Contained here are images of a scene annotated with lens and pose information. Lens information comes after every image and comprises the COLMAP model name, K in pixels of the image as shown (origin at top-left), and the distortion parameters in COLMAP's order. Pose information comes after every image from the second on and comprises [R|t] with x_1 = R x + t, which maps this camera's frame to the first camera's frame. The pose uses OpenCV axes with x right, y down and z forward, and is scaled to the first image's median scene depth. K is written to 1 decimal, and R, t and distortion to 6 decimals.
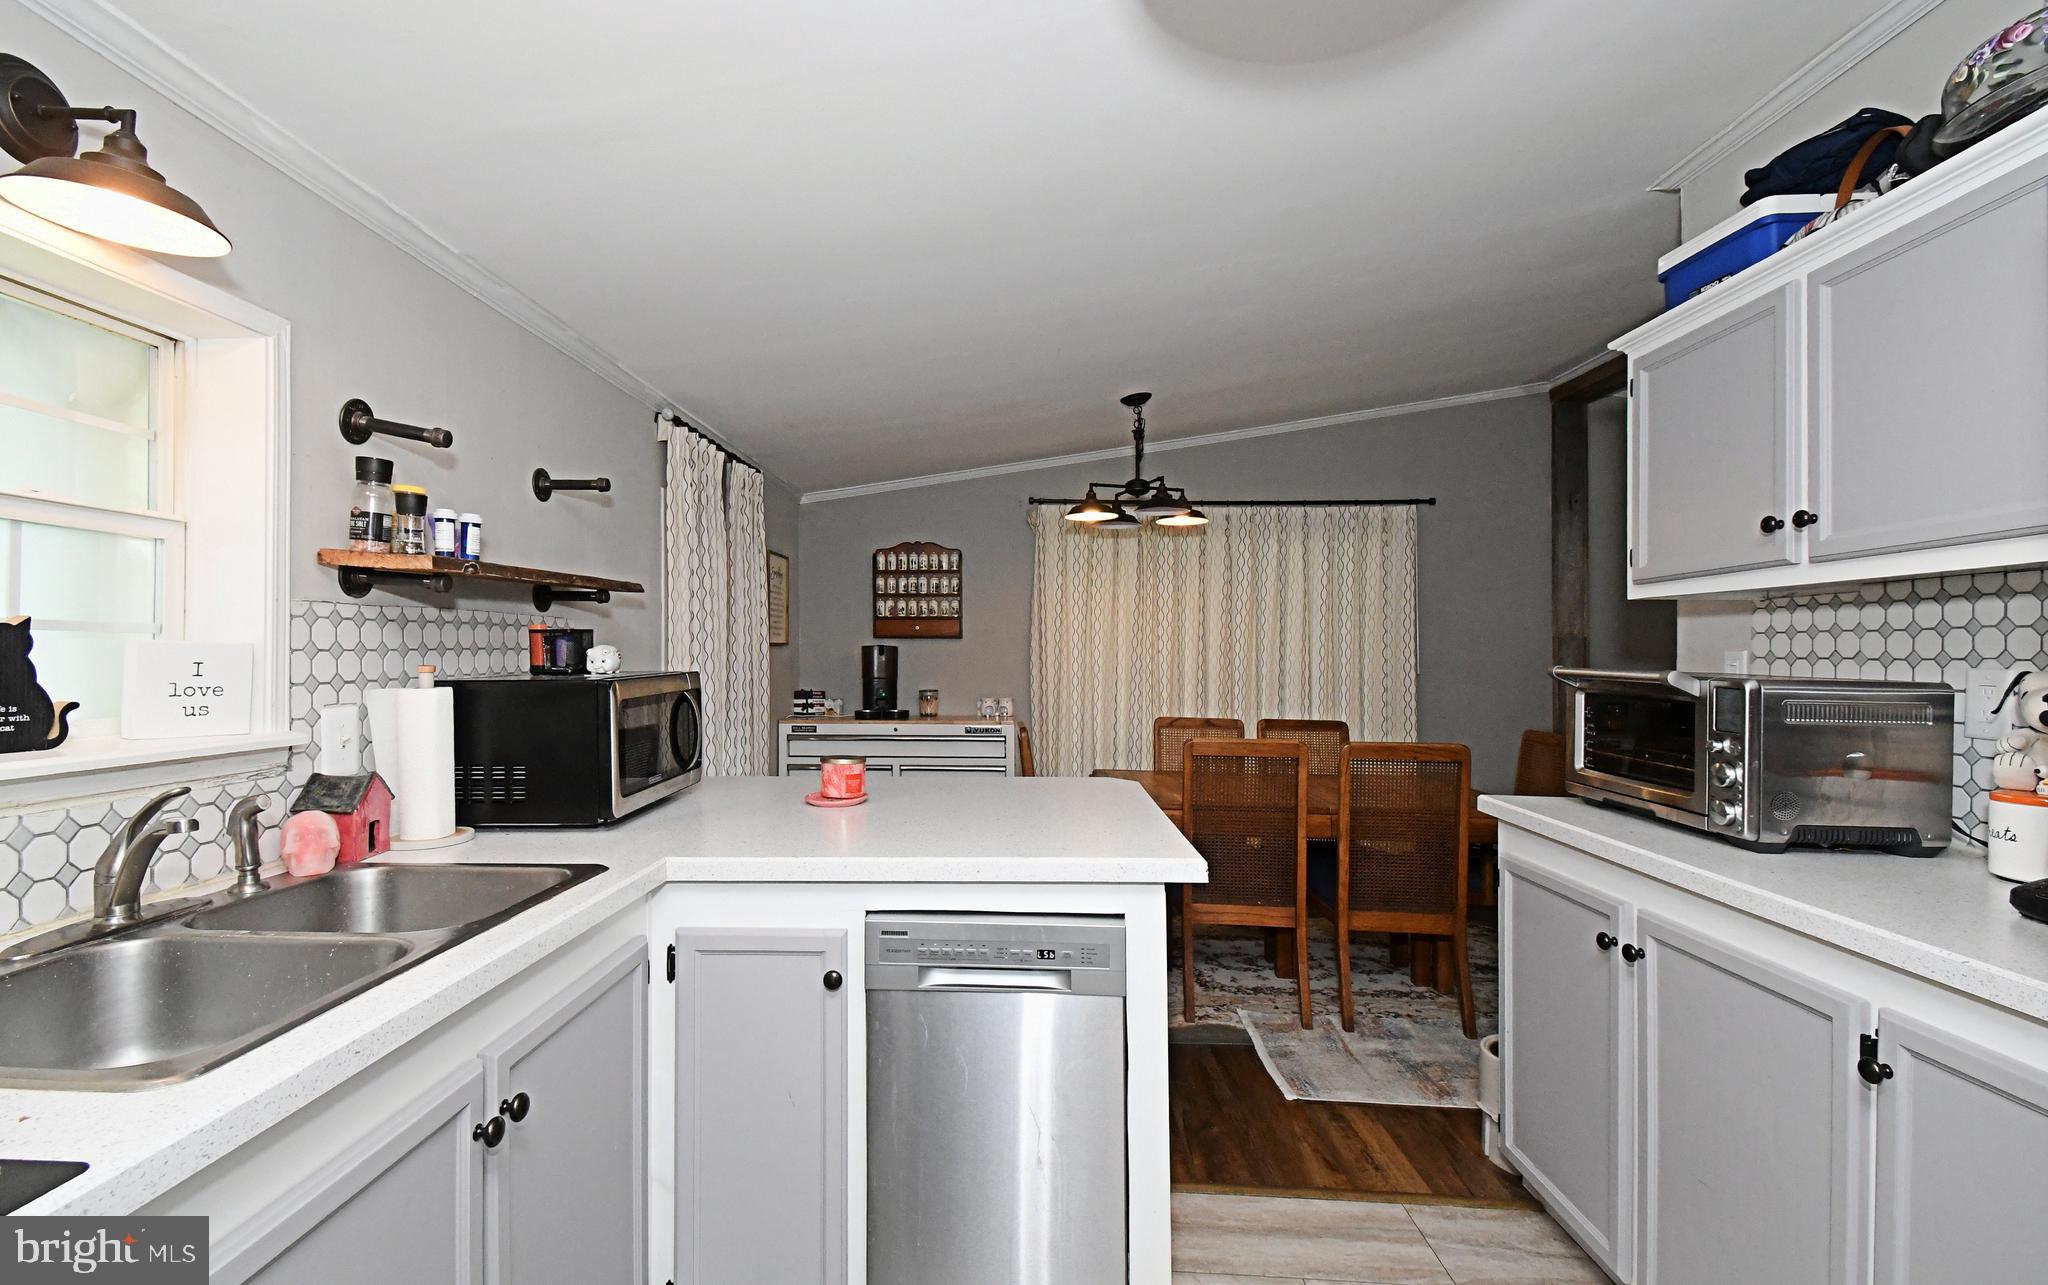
lens RADIAL K [[871.9, 0, 1023.5], [0, 871.9, 695.5], [0, 0, 1]] dist [0.006459, -0.004196]
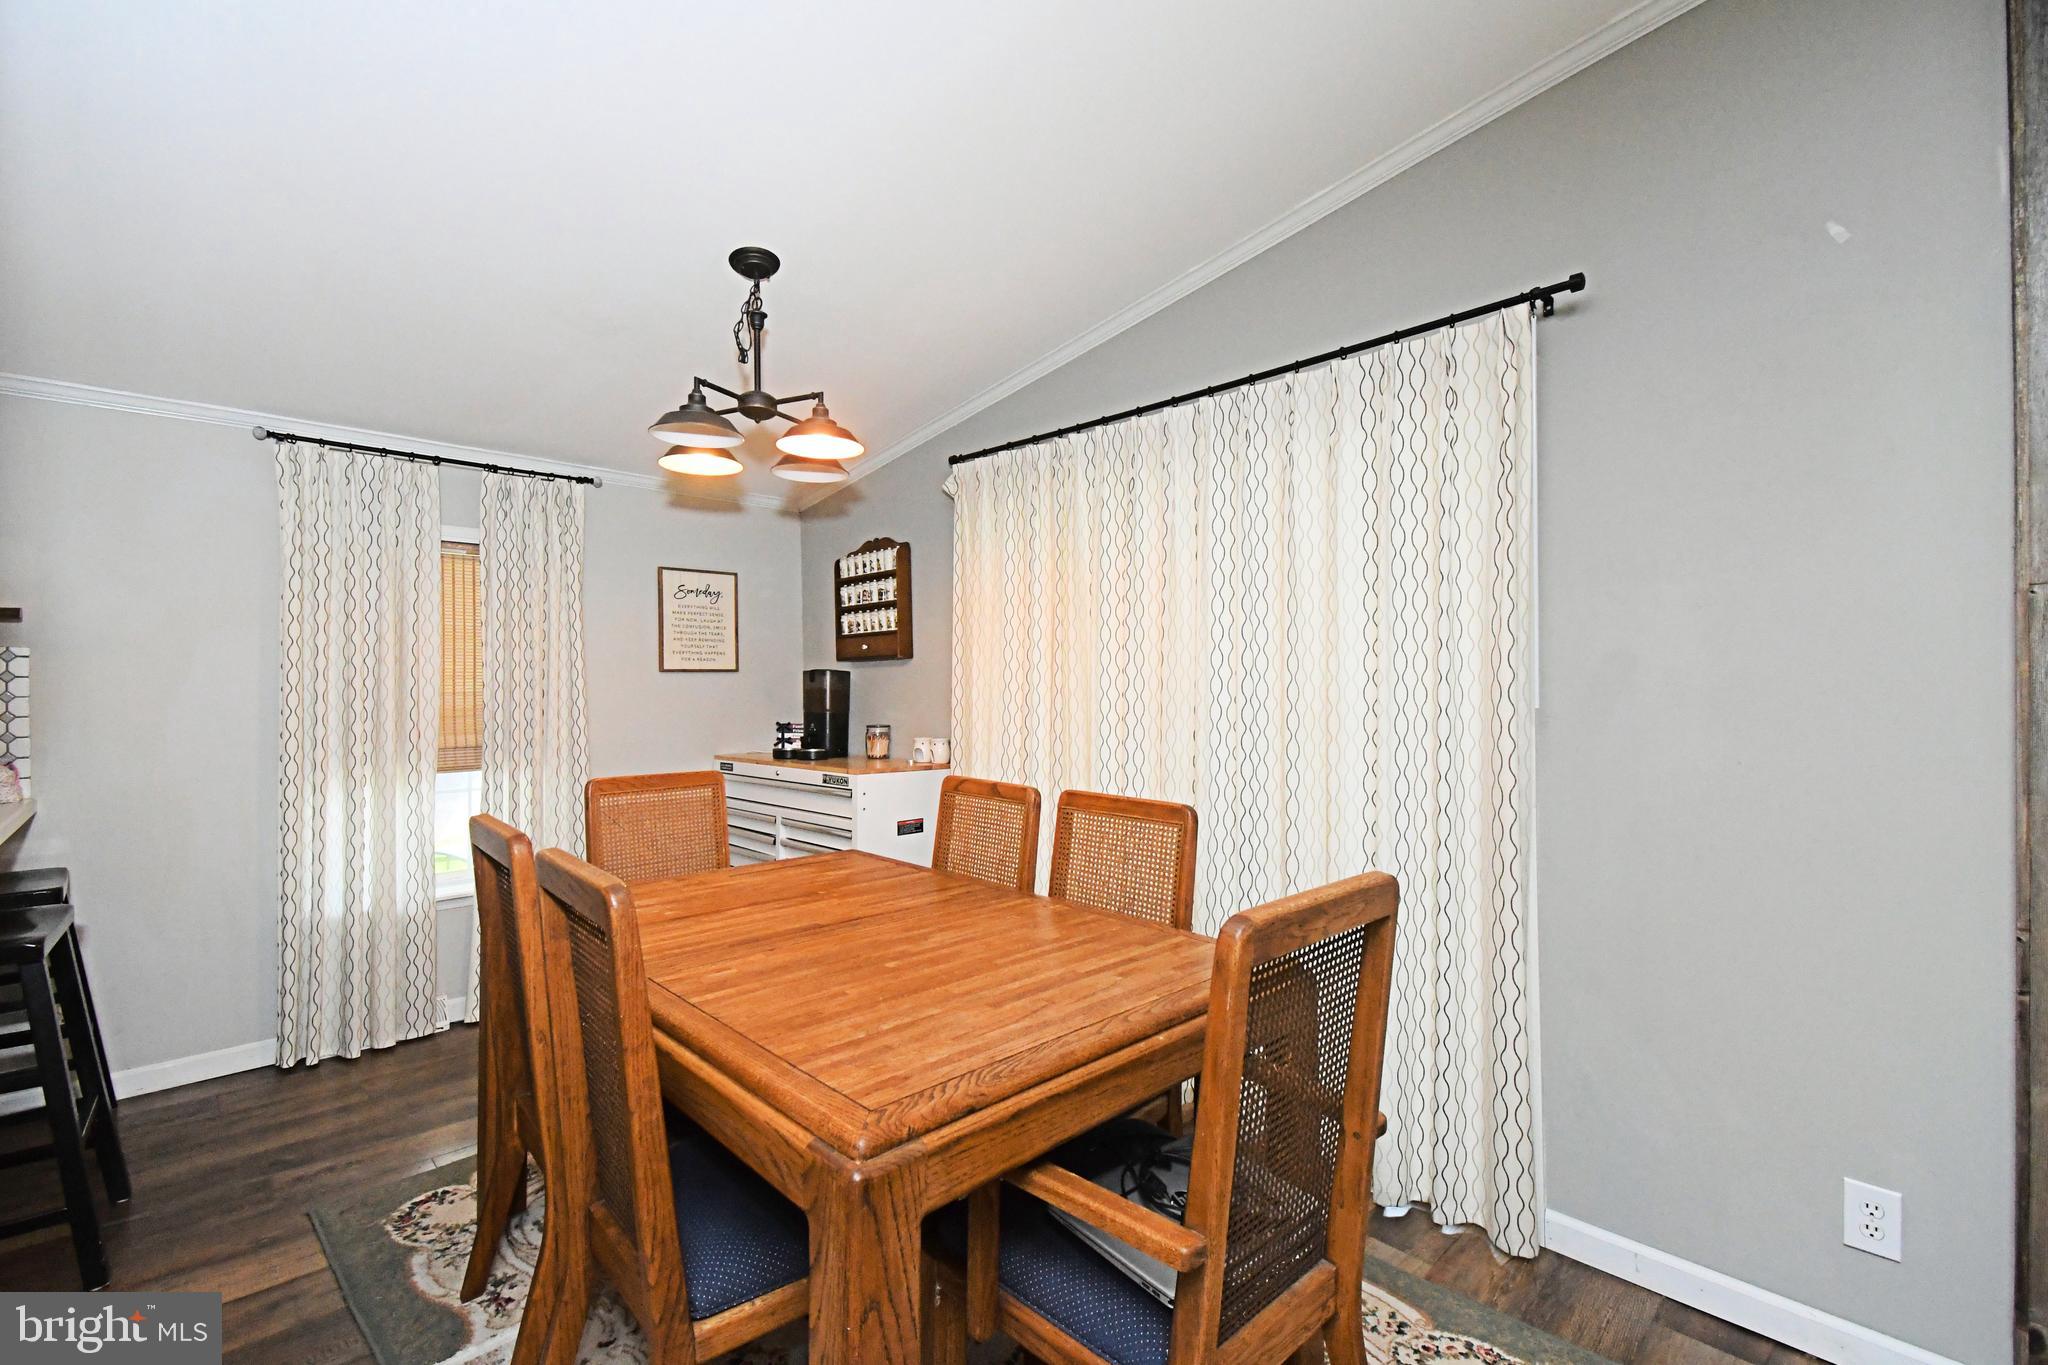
lens RADIAL K [[898.6, 0, 1034.2], [0, 898.6, 715.7], [0, 0, 1]] dist [0.024180, -0.000736]
pose [[0.737521, 0.011090, -0.675233, 0.656902], [-0.022223, 0.999722, -0.007853, -0.013891], [0.674958, 0.020798, 0.737563, 0.599424]]
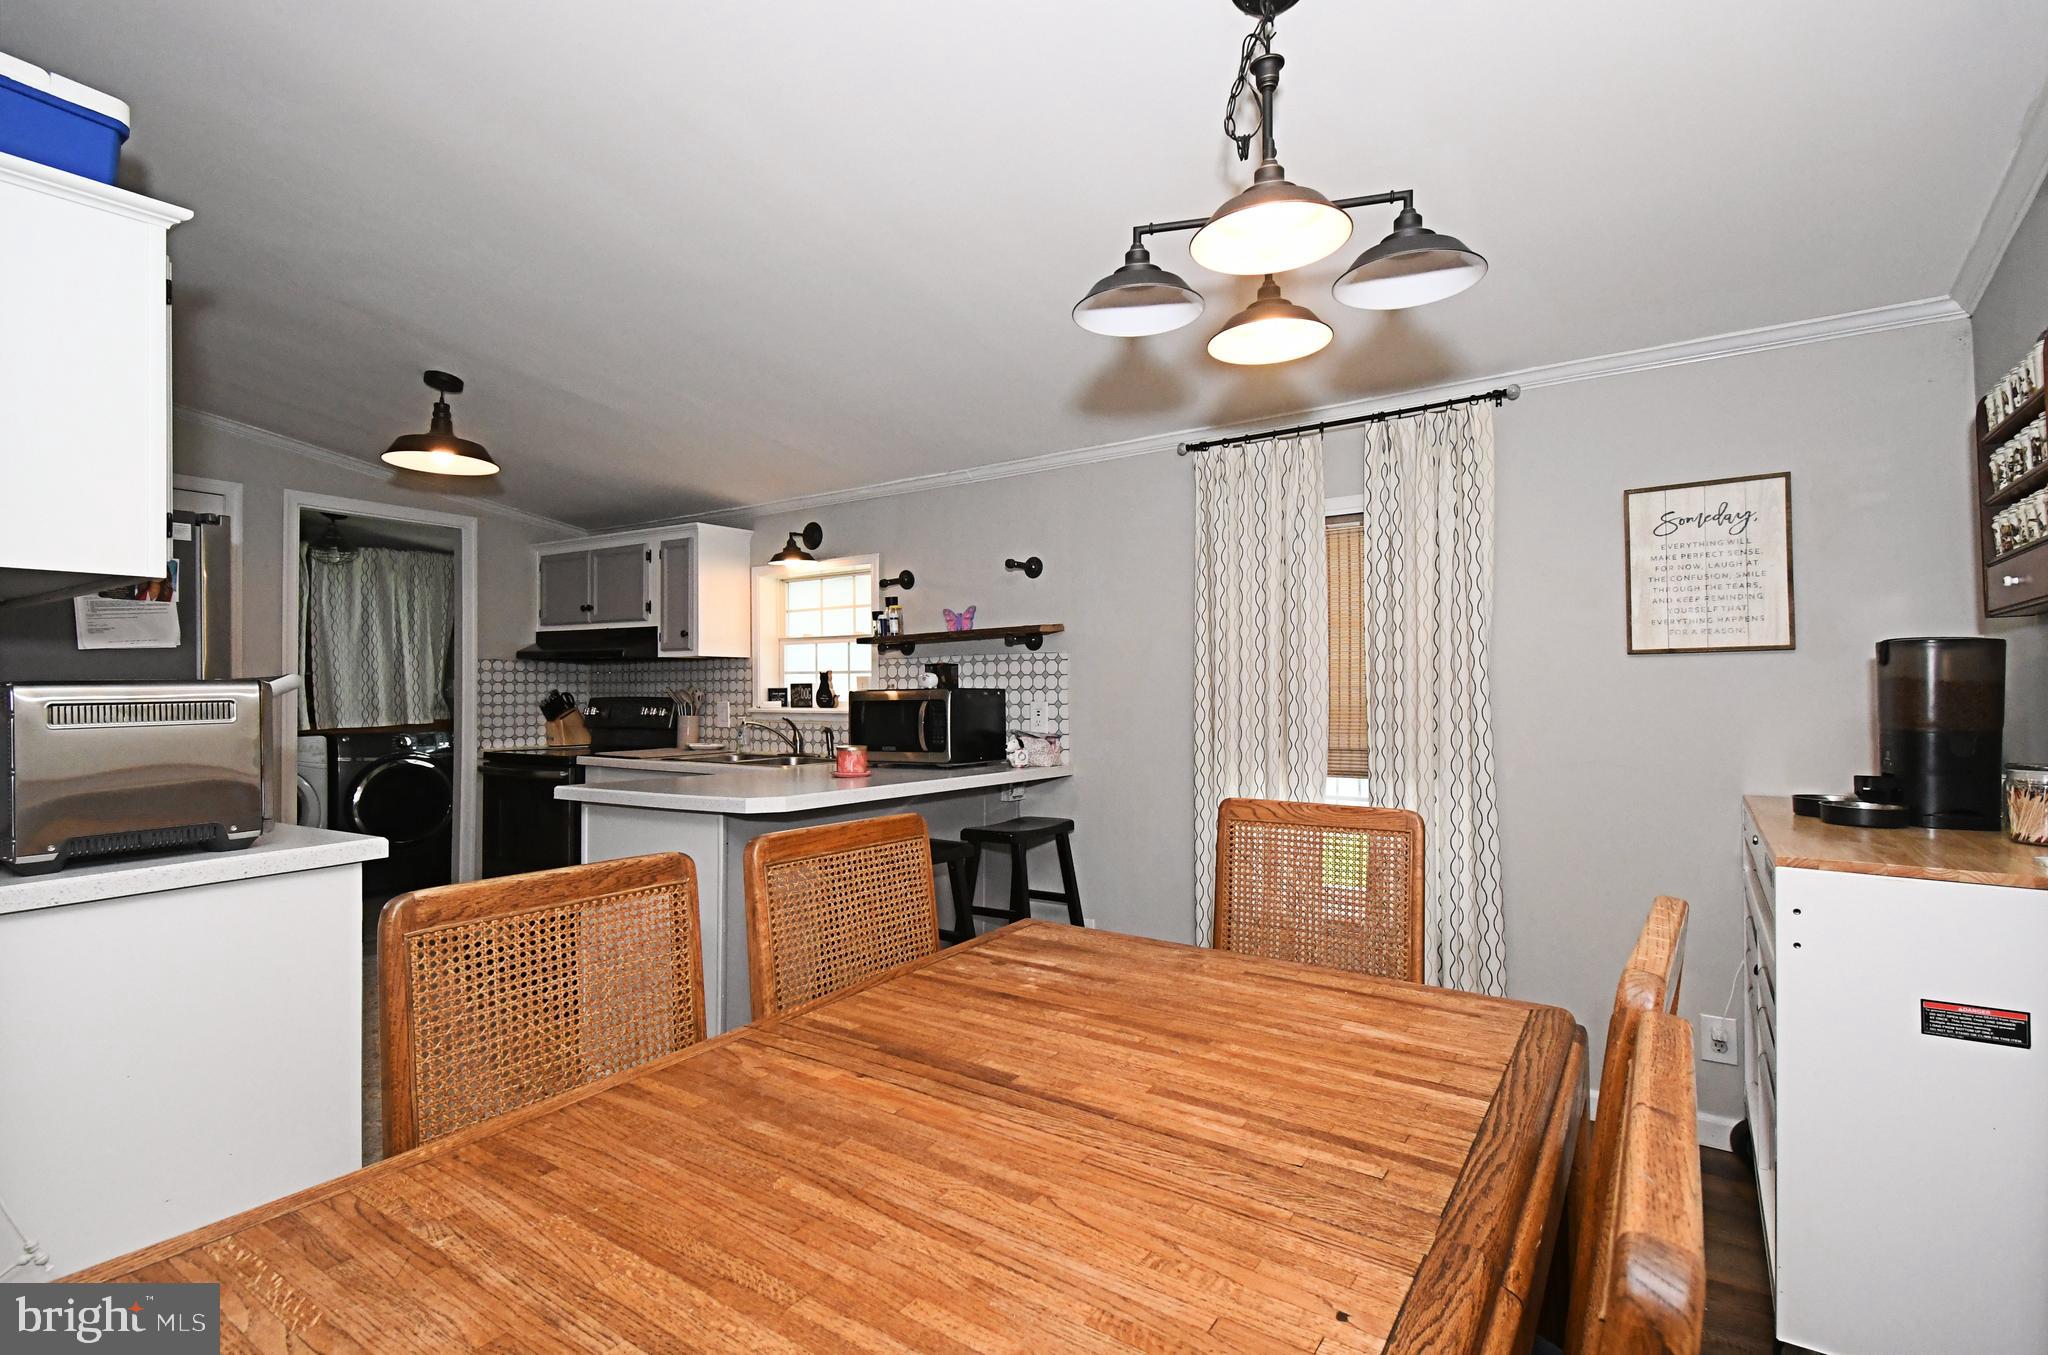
lens RADIAL K [[969.7, 0, 1050.1], [0, 969.7, 717.7], [0, 0, 1]] dist [0.025444, -0.001734]
pose [[-0.535808, 0.023881, -0.844002, 0.489138], [-0.035821, 0.998057, 0.050980, -0.036743], [0.843580, 0.057548, -0.533911, 1.082057]]
